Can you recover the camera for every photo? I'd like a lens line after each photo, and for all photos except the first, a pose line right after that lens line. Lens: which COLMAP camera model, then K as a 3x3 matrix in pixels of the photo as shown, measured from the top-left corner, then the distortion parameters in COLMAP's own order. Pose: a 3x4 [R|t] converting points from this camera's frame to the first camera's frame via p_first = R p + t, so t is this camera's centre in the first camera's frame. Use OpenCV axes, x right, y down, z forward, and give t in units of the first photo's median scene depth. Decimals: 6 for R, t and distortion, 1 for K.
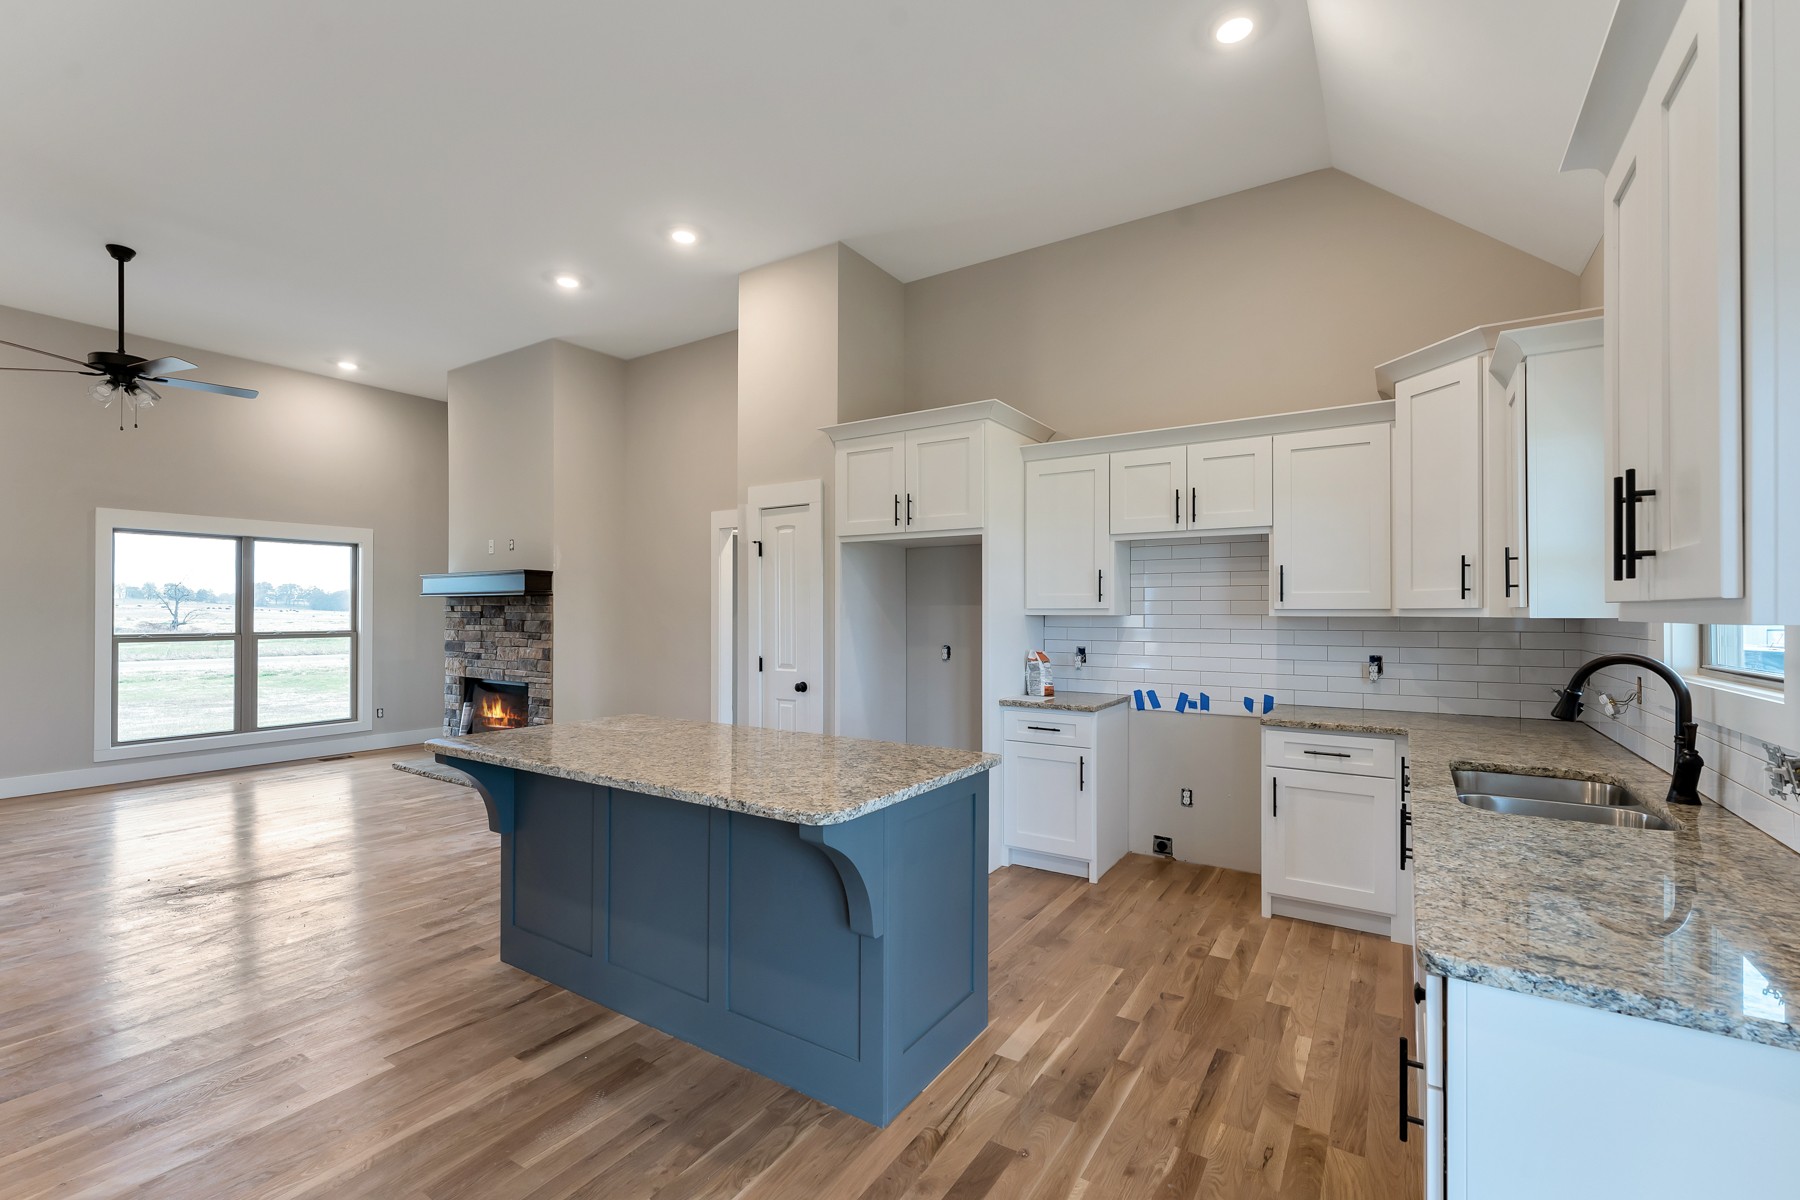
lens RADIAL K [[778.8, 0, 890.7], [0, 778.8, 605.6], [0, 0, 1]] dist [-0.003286, -0.000327]
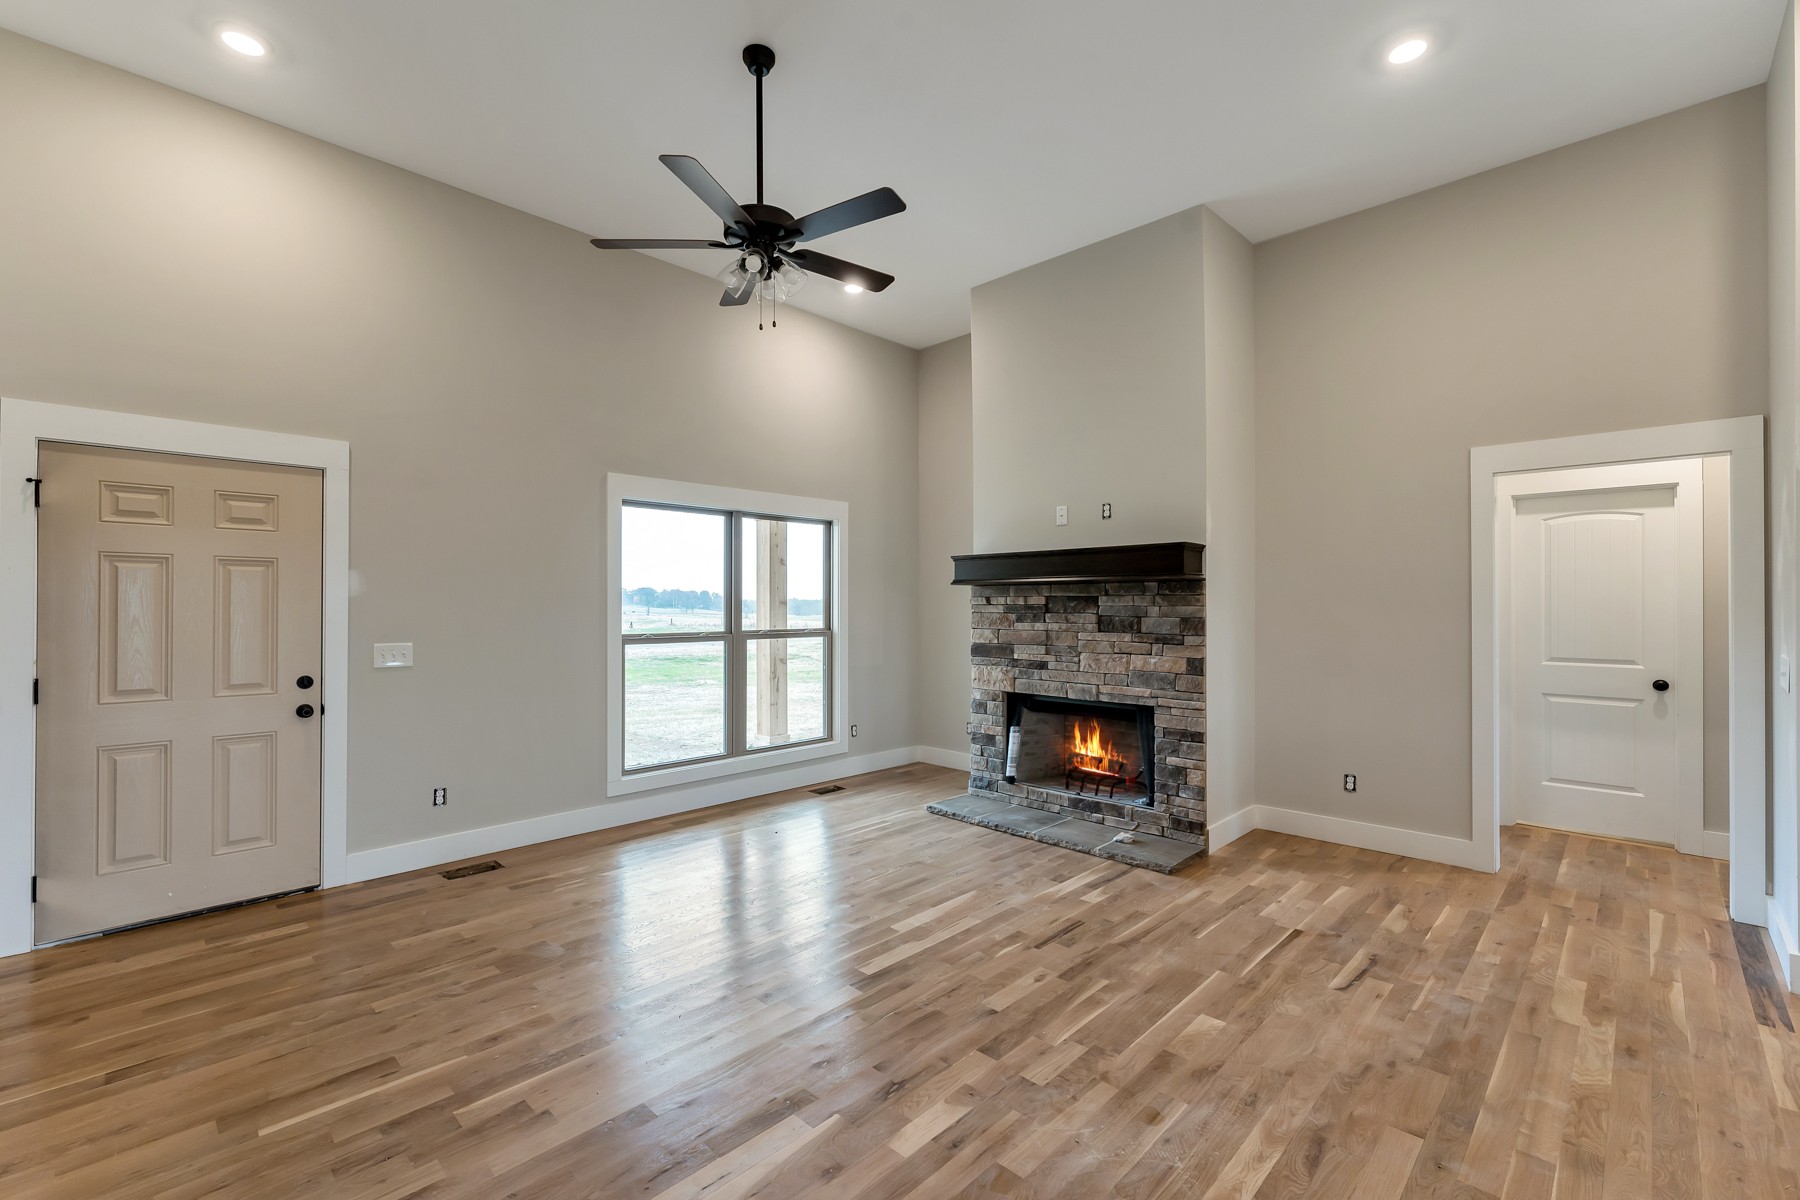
lens RADIAL K [[753.9, 0, 894.3], [0, 753.9, 601.8], [0, 0, 1]] dist [-0.000317, -0.000521]
pose [[0.982249, -0.002676, -0.187563, -0.561003], [0.003409, 0.999988, 0.003588, 0.002189], [0.187551, -0.004164, 0.982246, 0.288018]]
